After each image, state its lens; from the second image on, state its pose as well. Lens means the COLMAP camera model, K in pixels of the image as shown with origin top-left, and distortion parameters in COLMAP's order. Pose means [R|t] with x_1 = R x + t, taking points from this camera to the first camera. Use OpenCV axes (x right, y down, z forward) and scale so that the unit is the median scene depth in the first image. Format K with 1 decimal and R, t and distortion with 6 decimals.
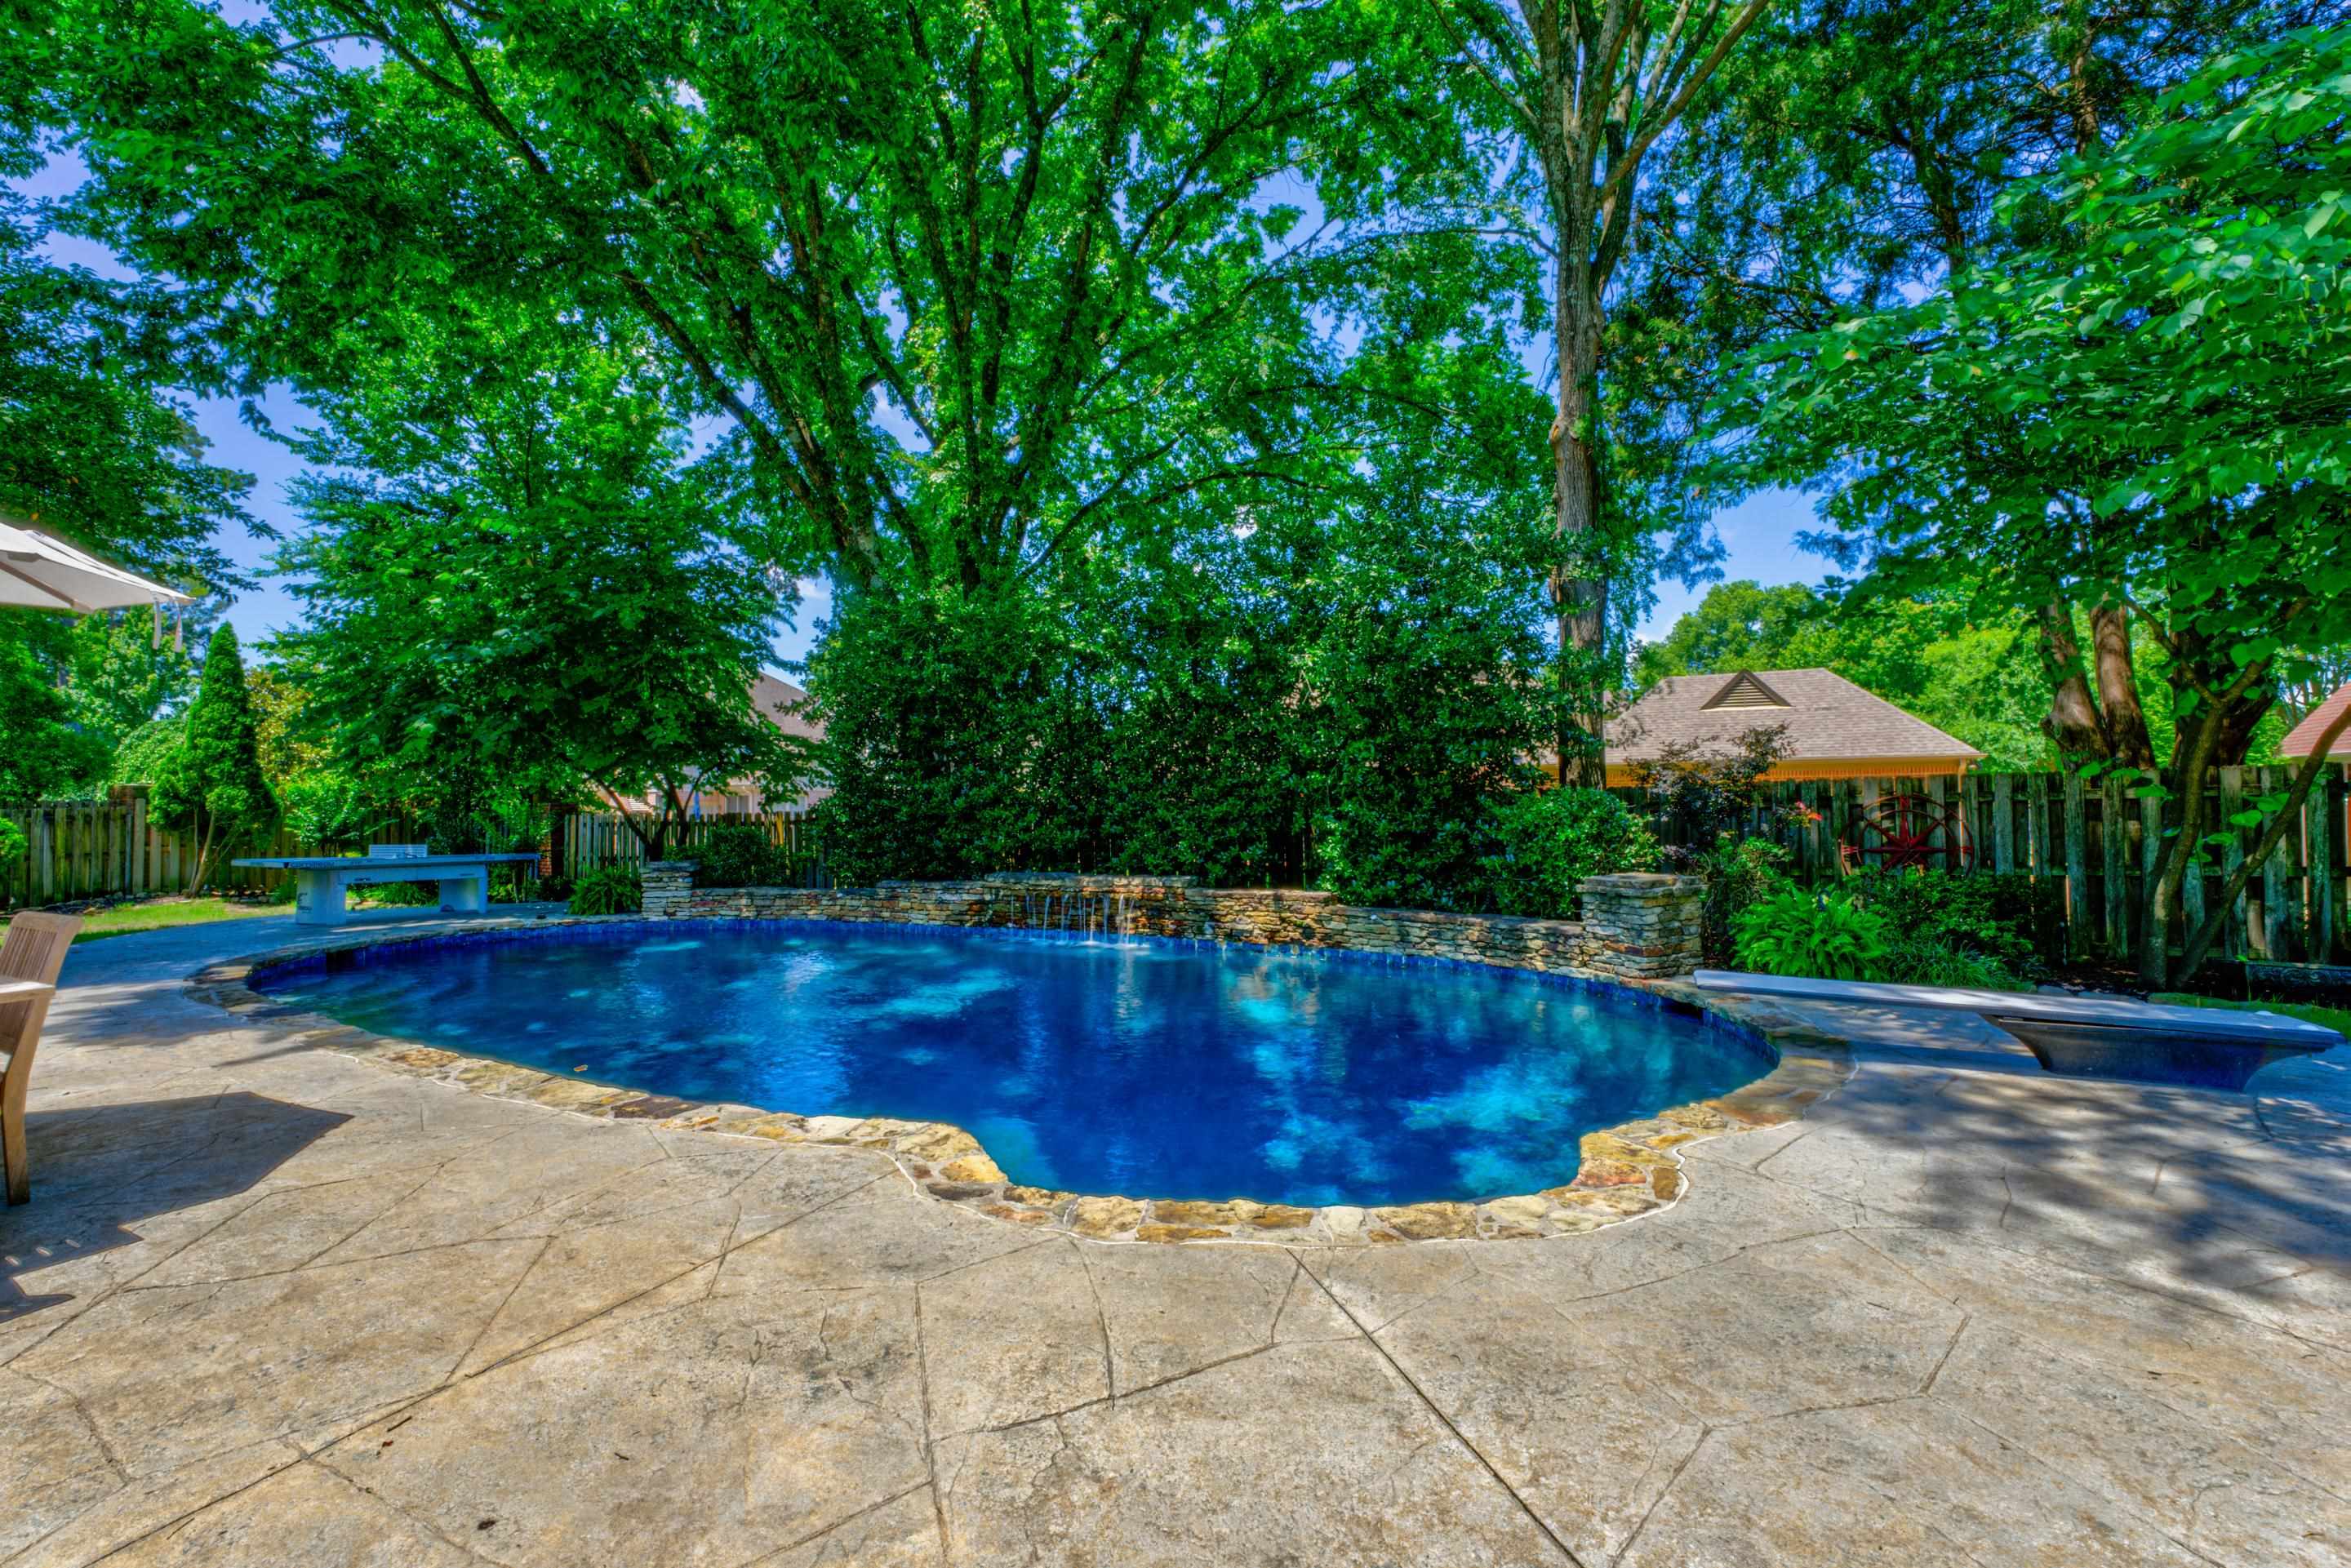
lens RADIAL K [[937.9, 0, 1180.6], [0, 937.9, 775.8], [0, 0, 1]] dist [-0.026169, 0.000424]
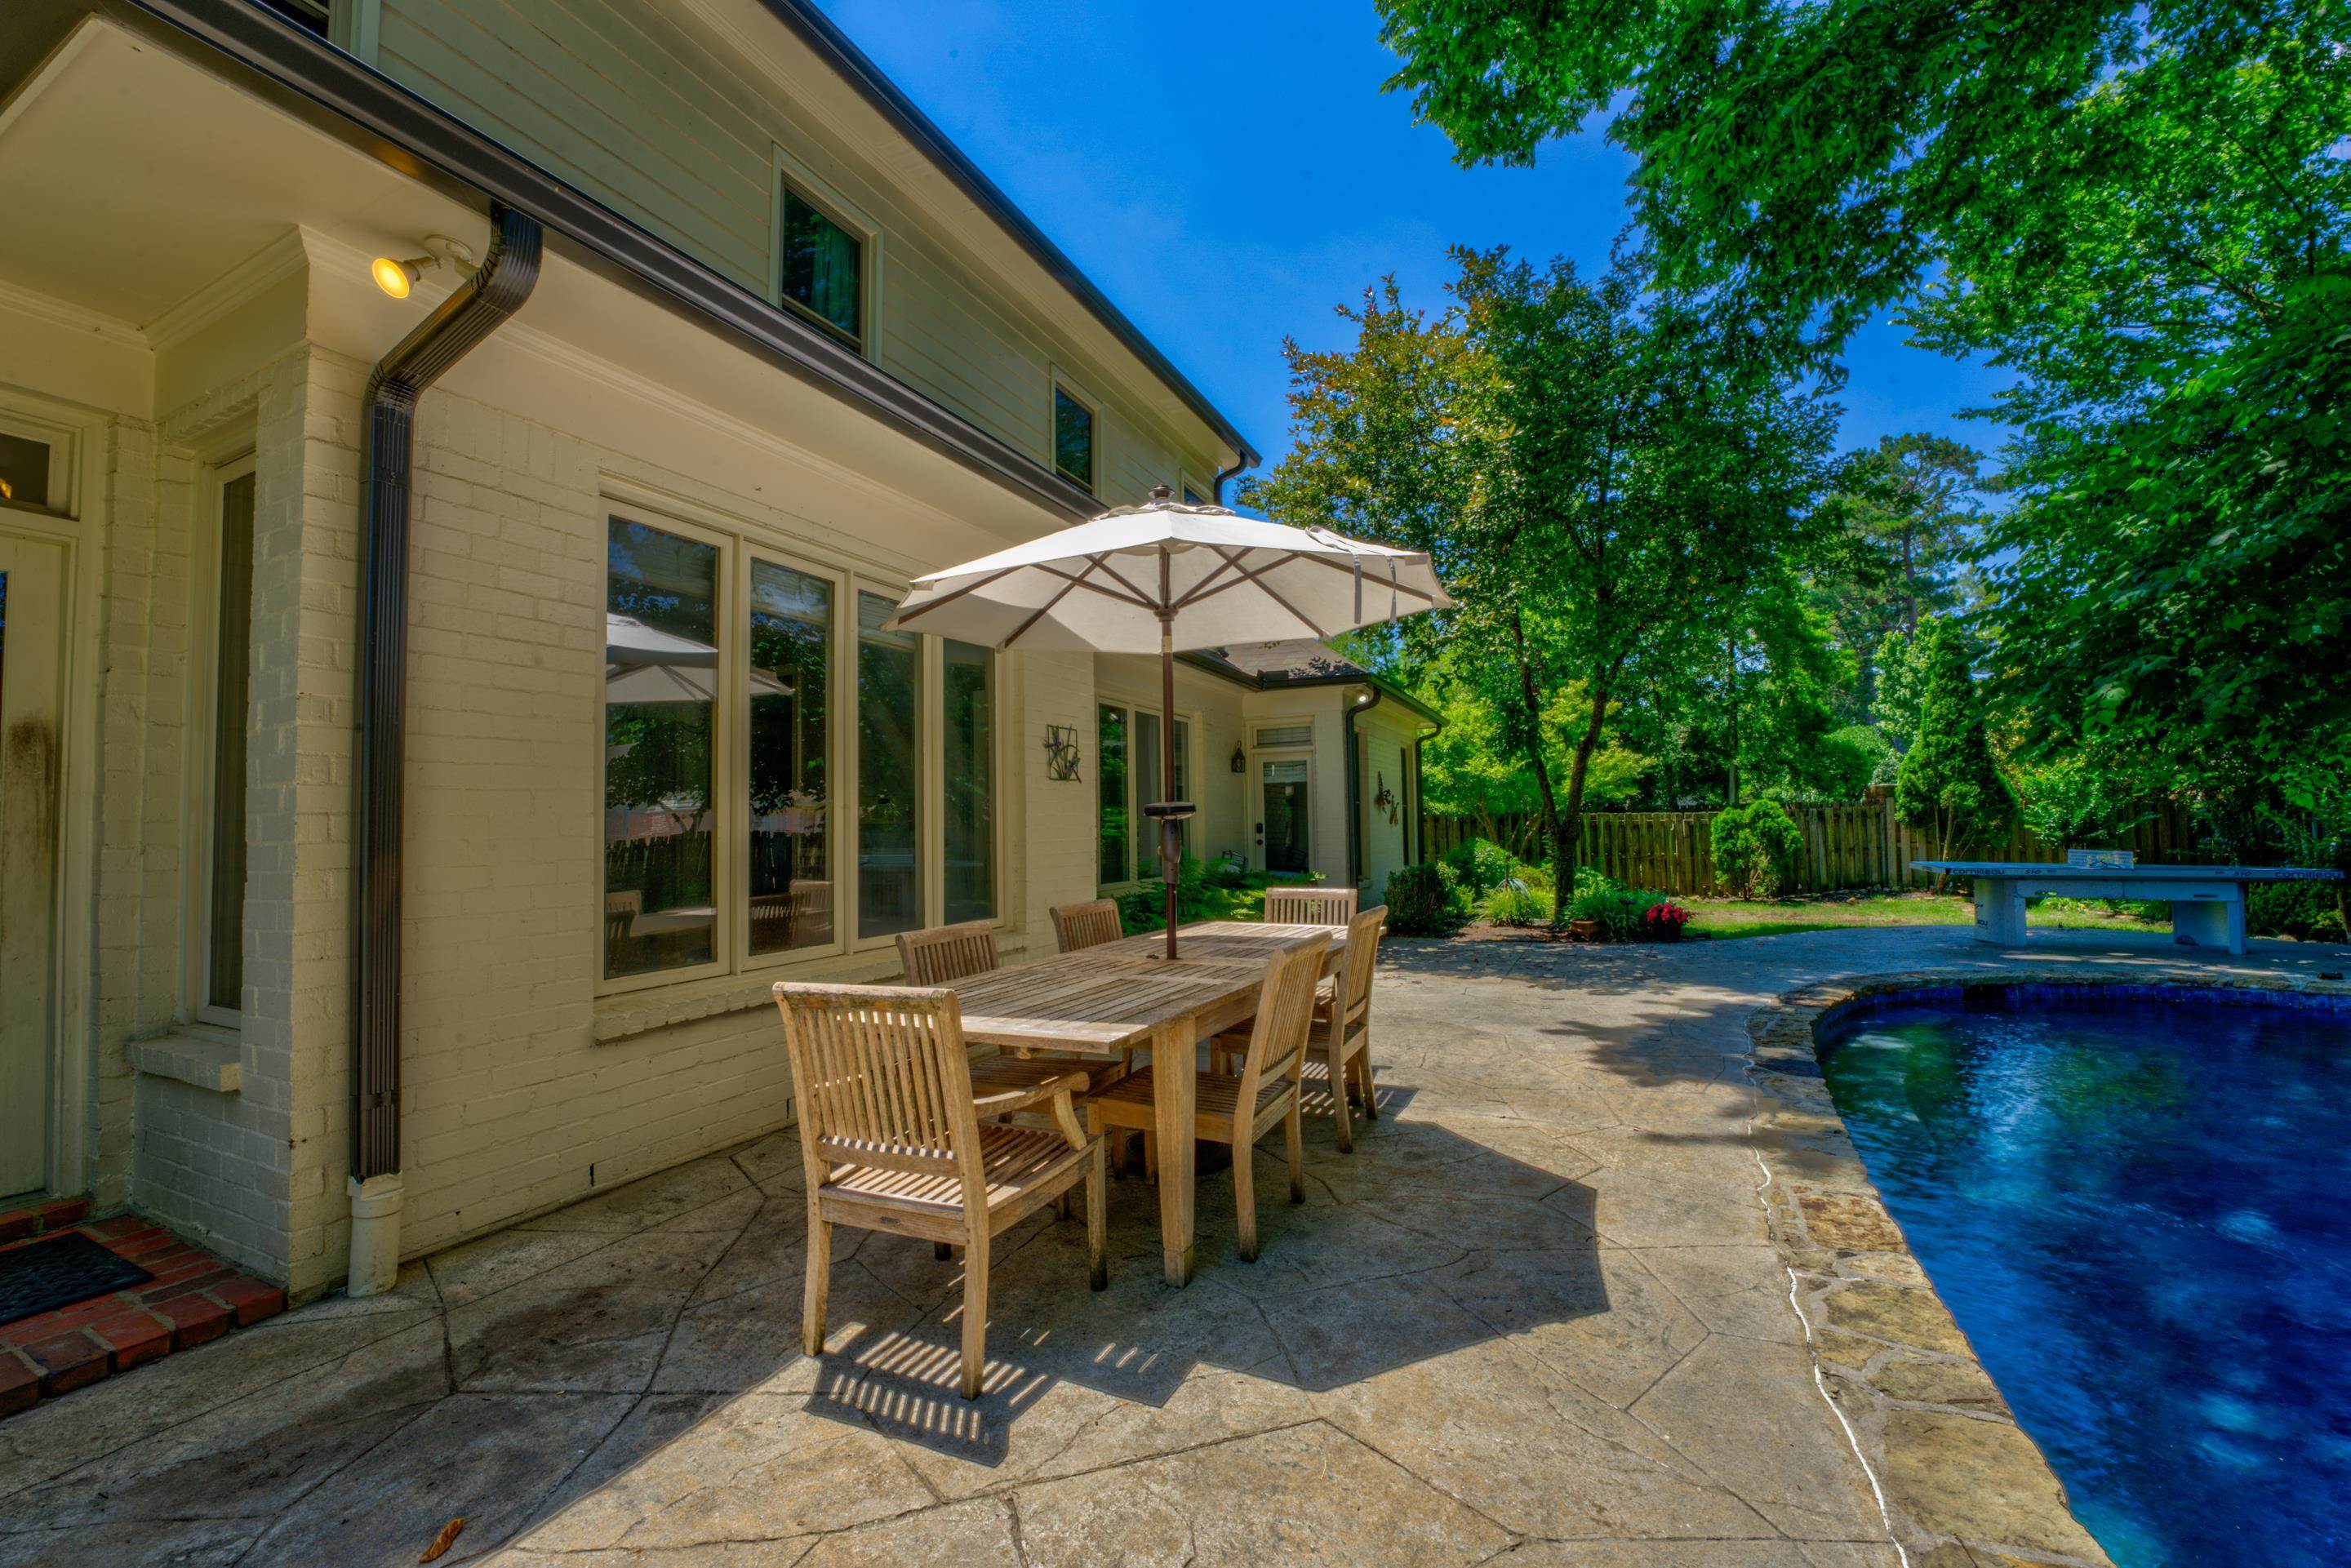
lens RADIAL K [[937.9, 0, 1180.6], [0, 937.9, 775.8], [0, 0, 1]] dist [-0.026169, 0.000424]
pose [[-0.004614, -0.045116, -0.998971, -0.058271], [0.053945, 0.997516, -0.045299, 0.003977], [0.998533, -0.054098, -0.002169, 0.171476]]
